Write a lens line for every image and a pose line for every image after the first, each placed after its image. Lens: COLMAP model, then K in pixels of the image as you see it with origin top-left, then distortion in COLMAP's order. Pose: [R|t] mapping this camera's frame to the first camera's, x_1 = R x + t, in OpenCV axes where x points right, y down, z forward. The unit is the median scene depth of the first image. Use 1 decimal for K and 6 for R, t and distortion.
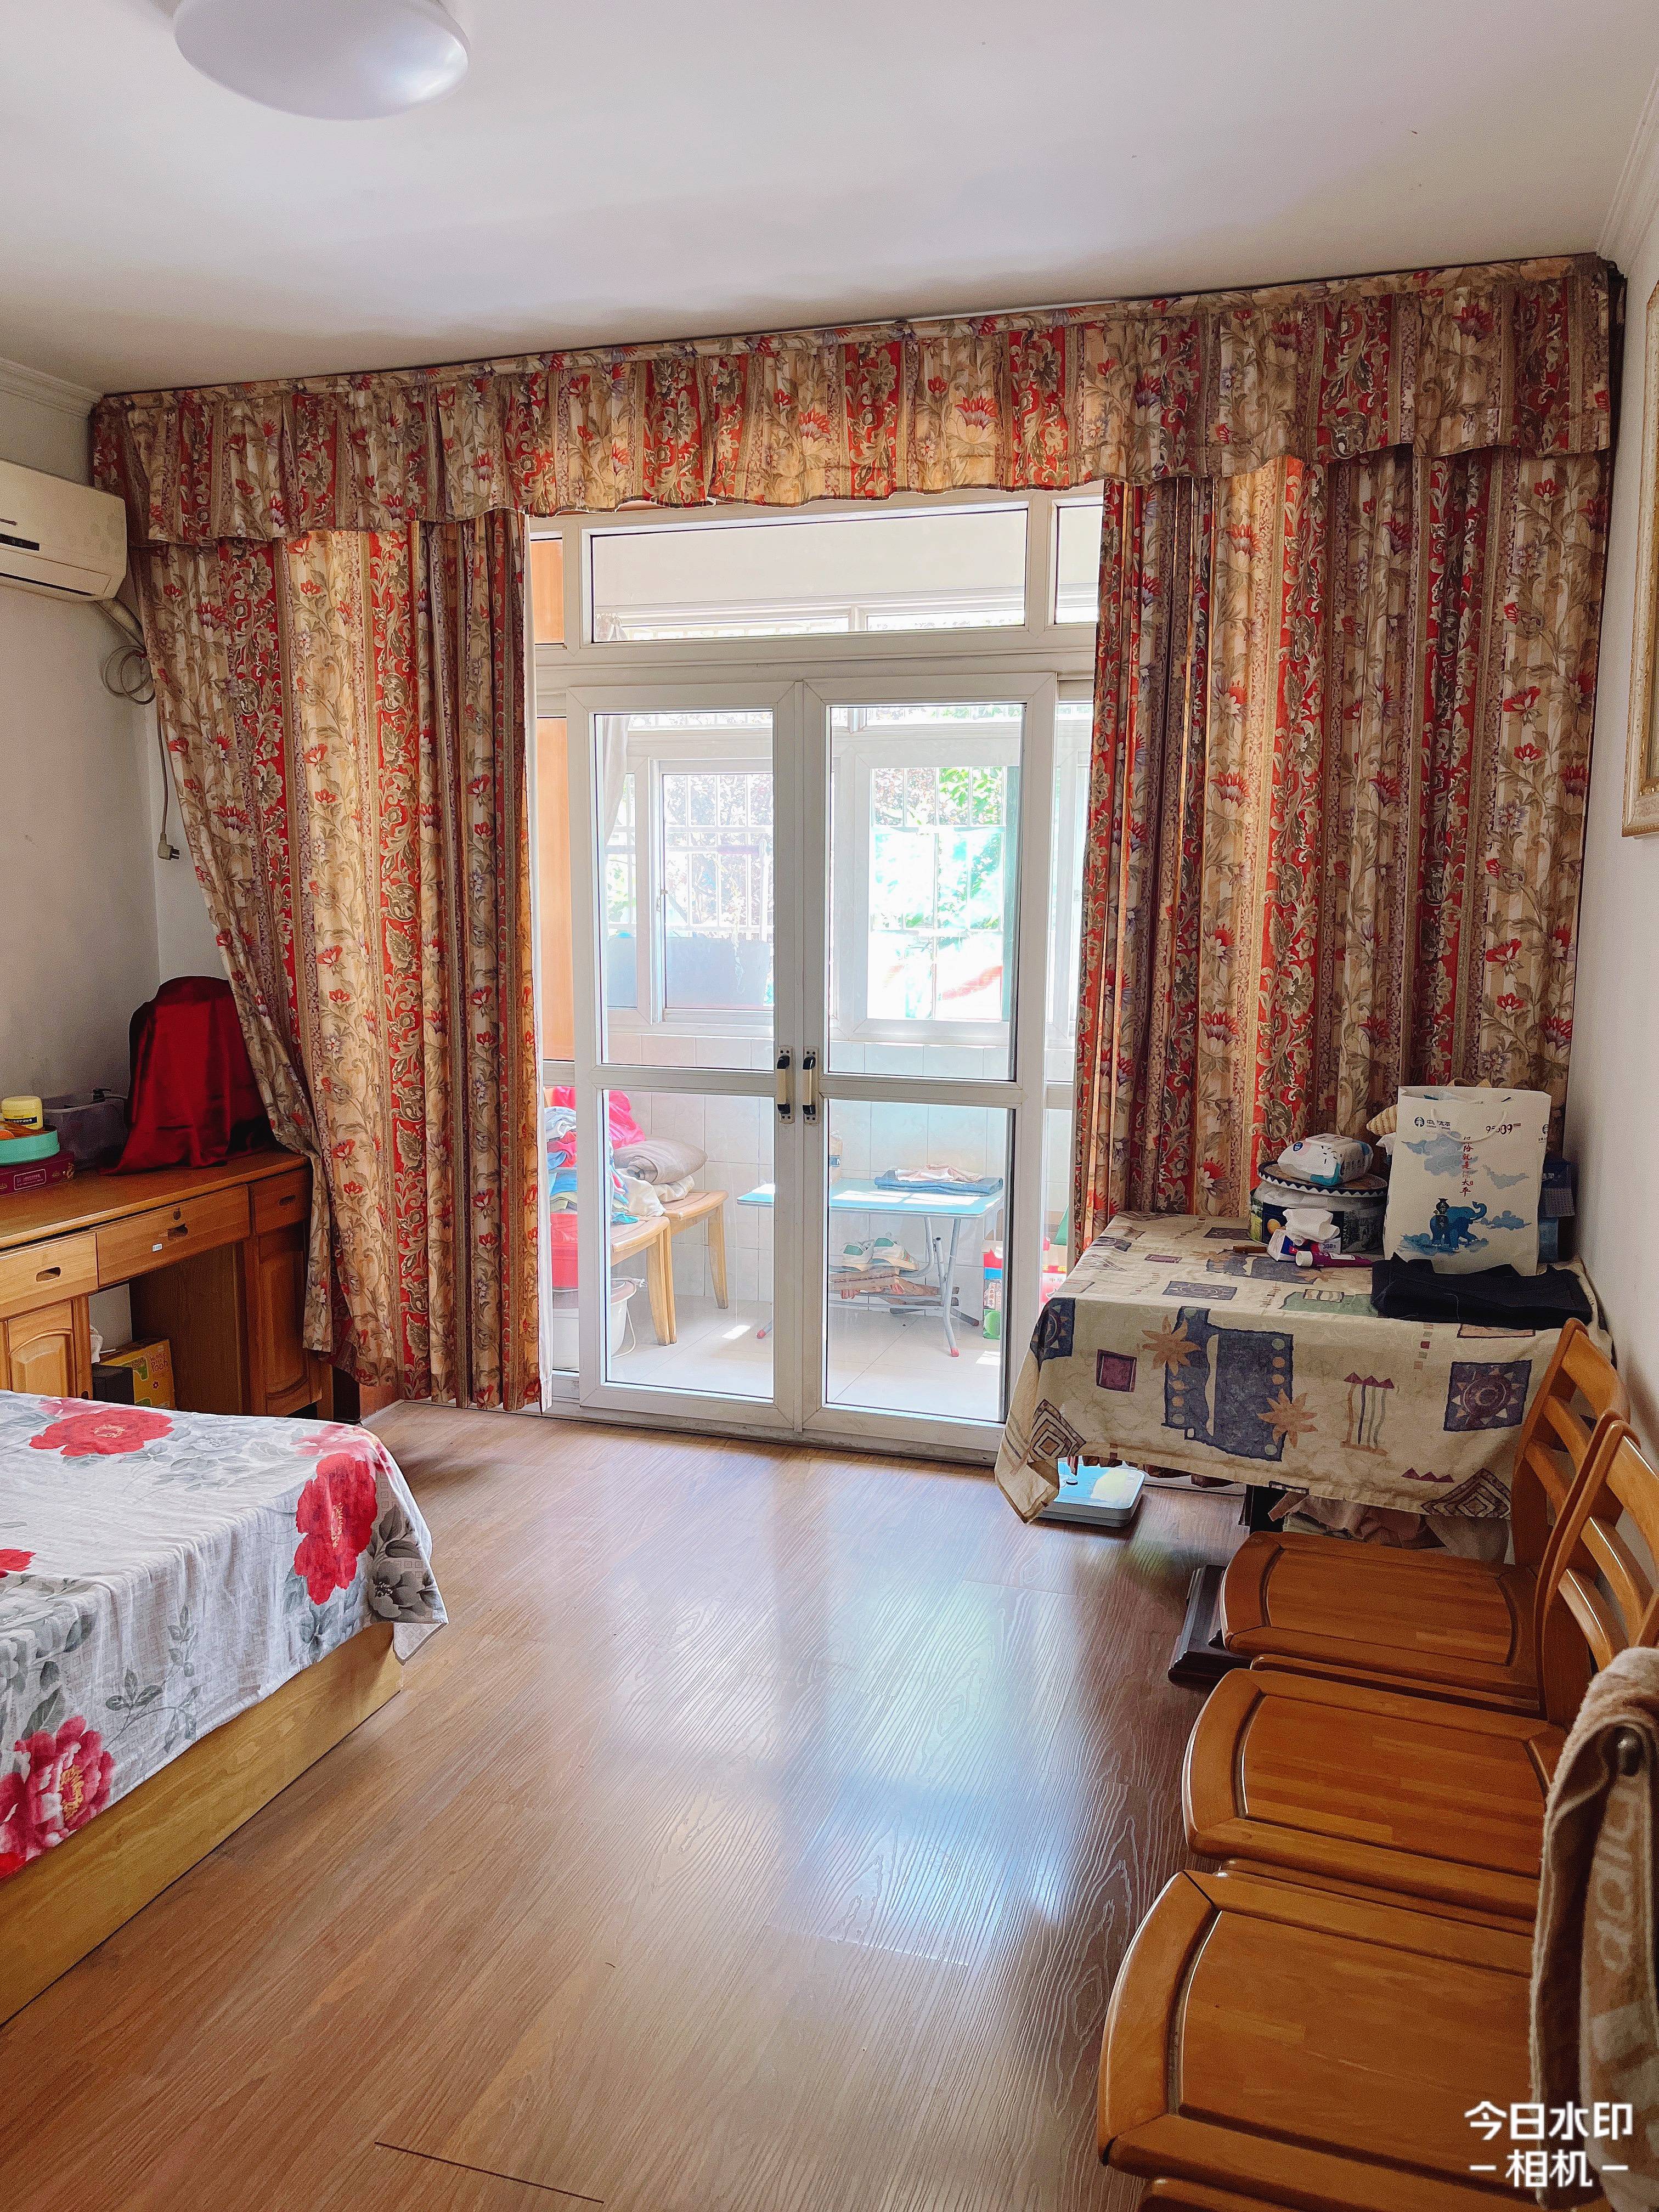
lens RADIAL K [[1687.8, 0, 821.4], [0, 1687.8, 1102.5], [0, 0, 1]] dist [0.055674, -0.063545]
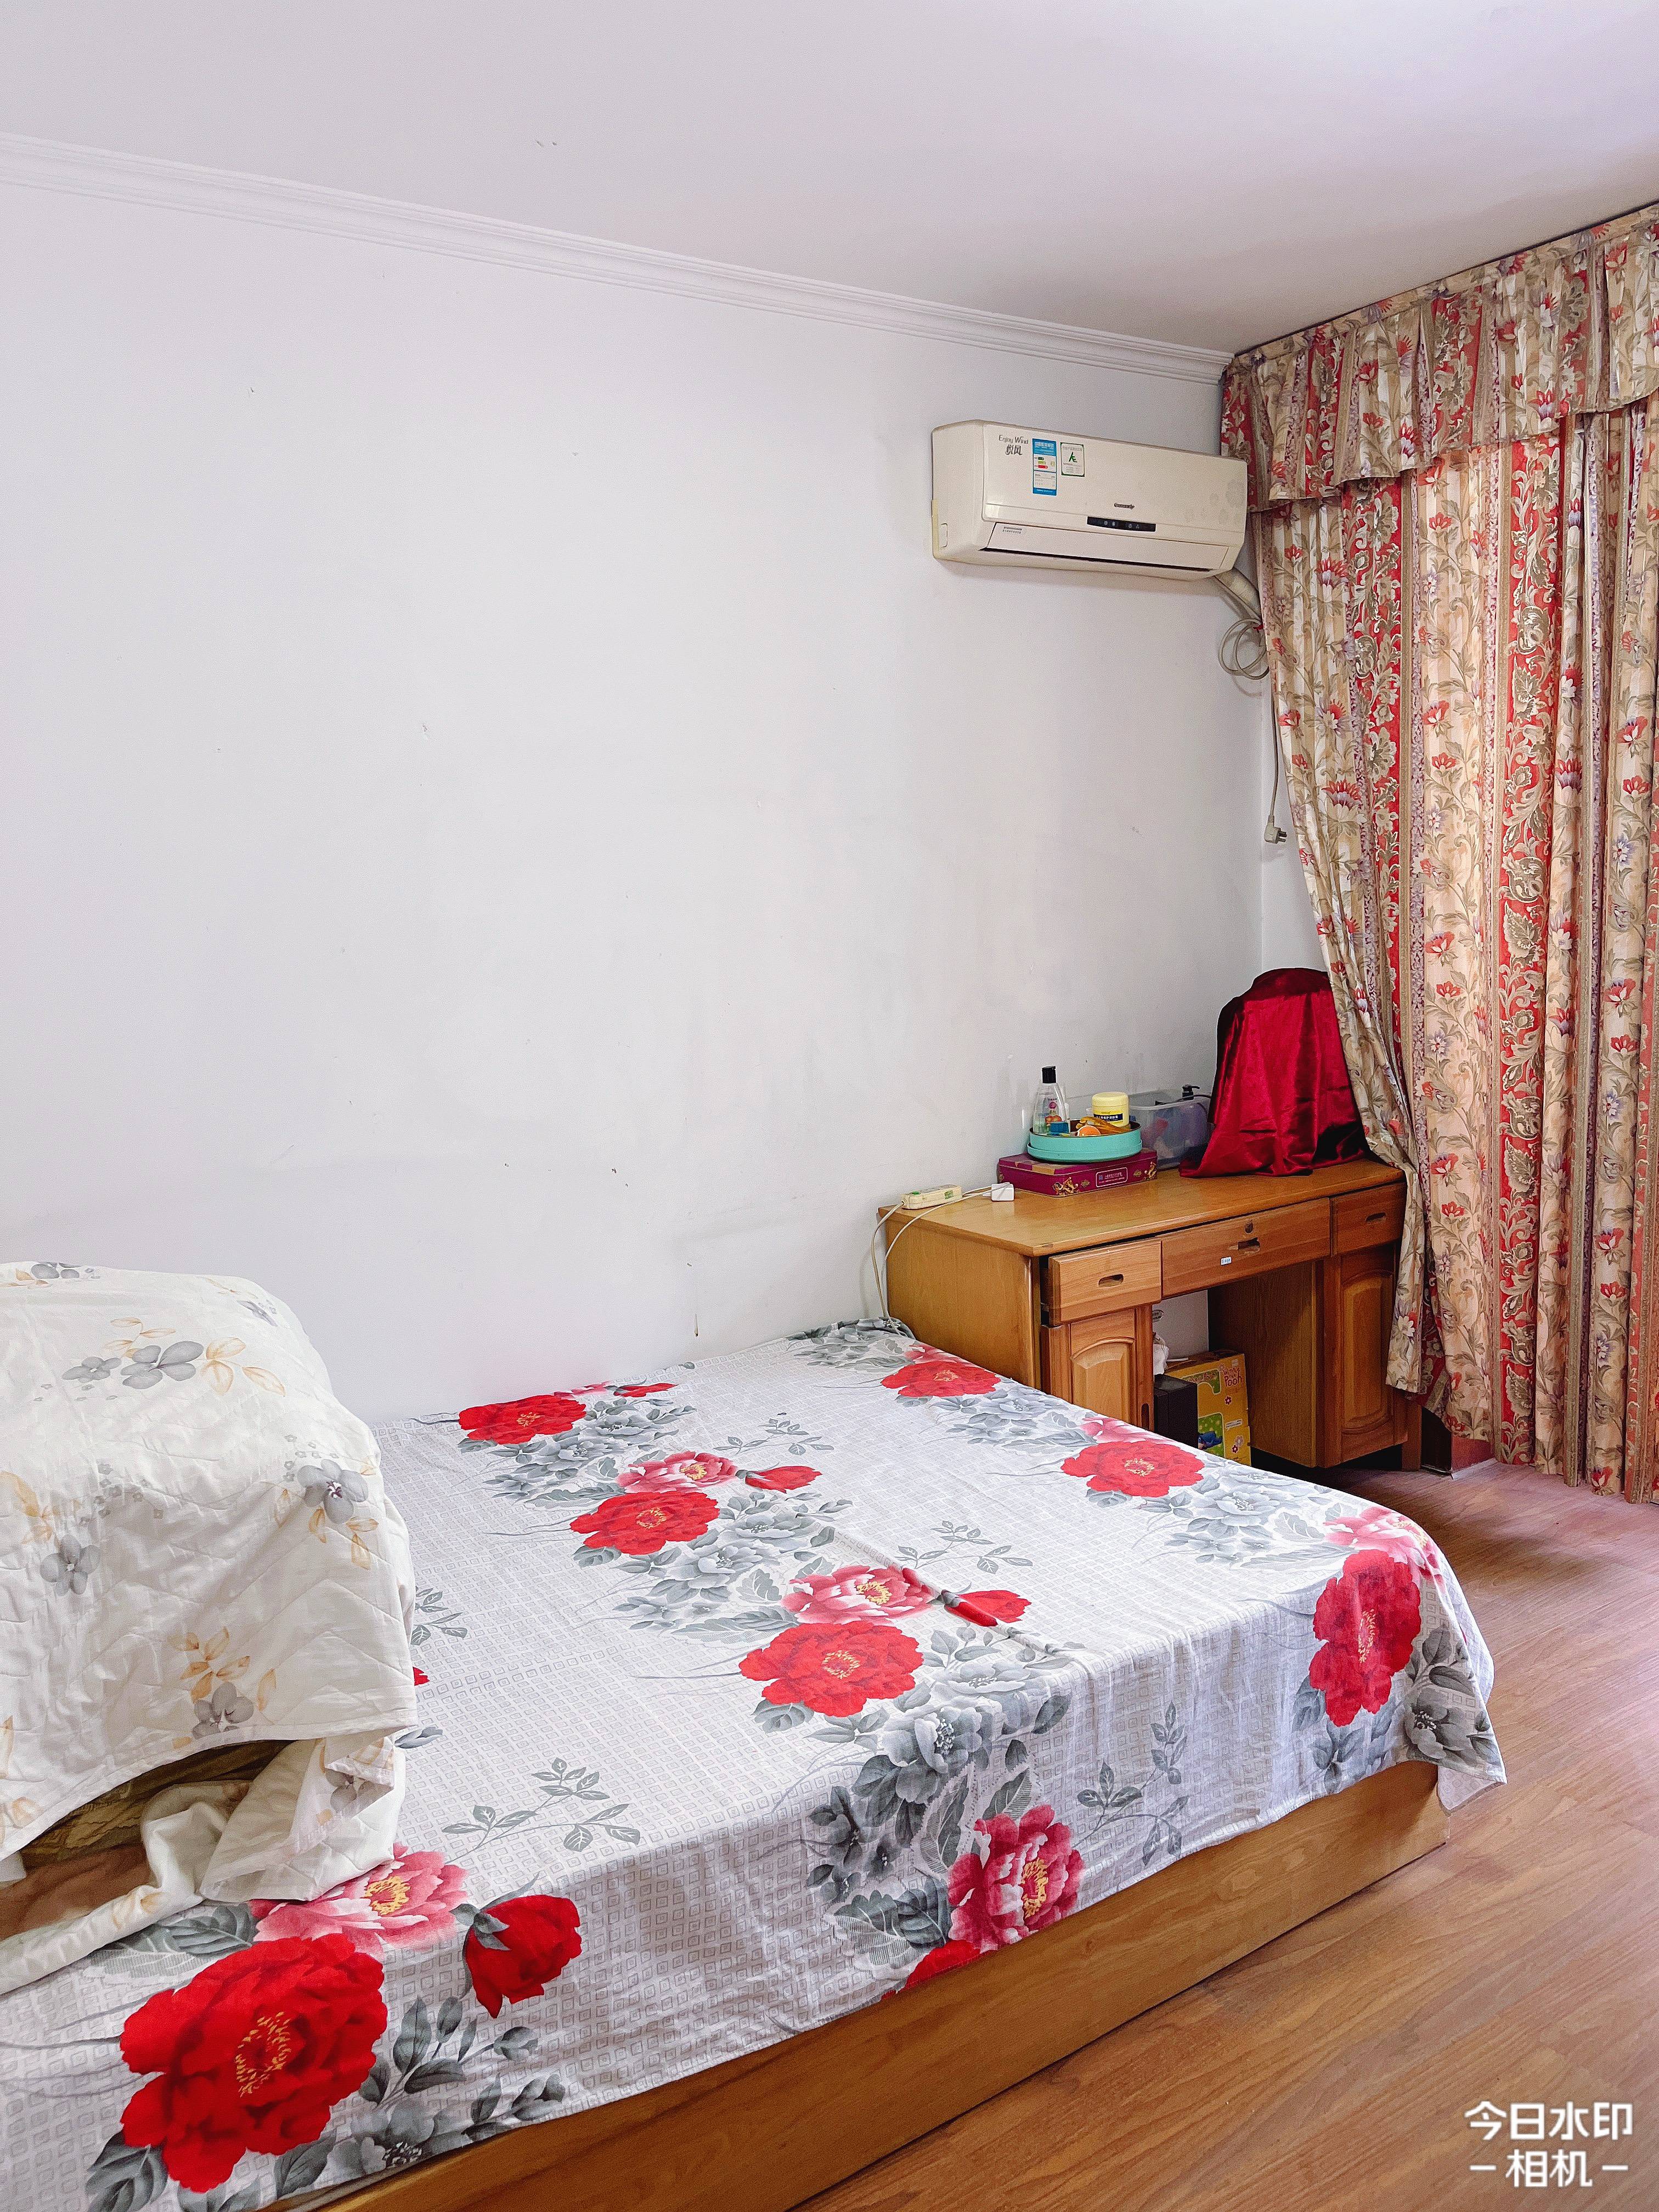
lens RADIAL K [[1687.8, 0, 821.2], [0, 1687.8, 1121.1], [0, 0, 1]] dist [0.055674, -0.063545]
pose [[0.786877, 0.052475, -0.614875, 0.003812], [-0.036493, 0.998591, 0.038520, -0.018091], [0.616030, -0.007872, 0.787683, 0.116352]]
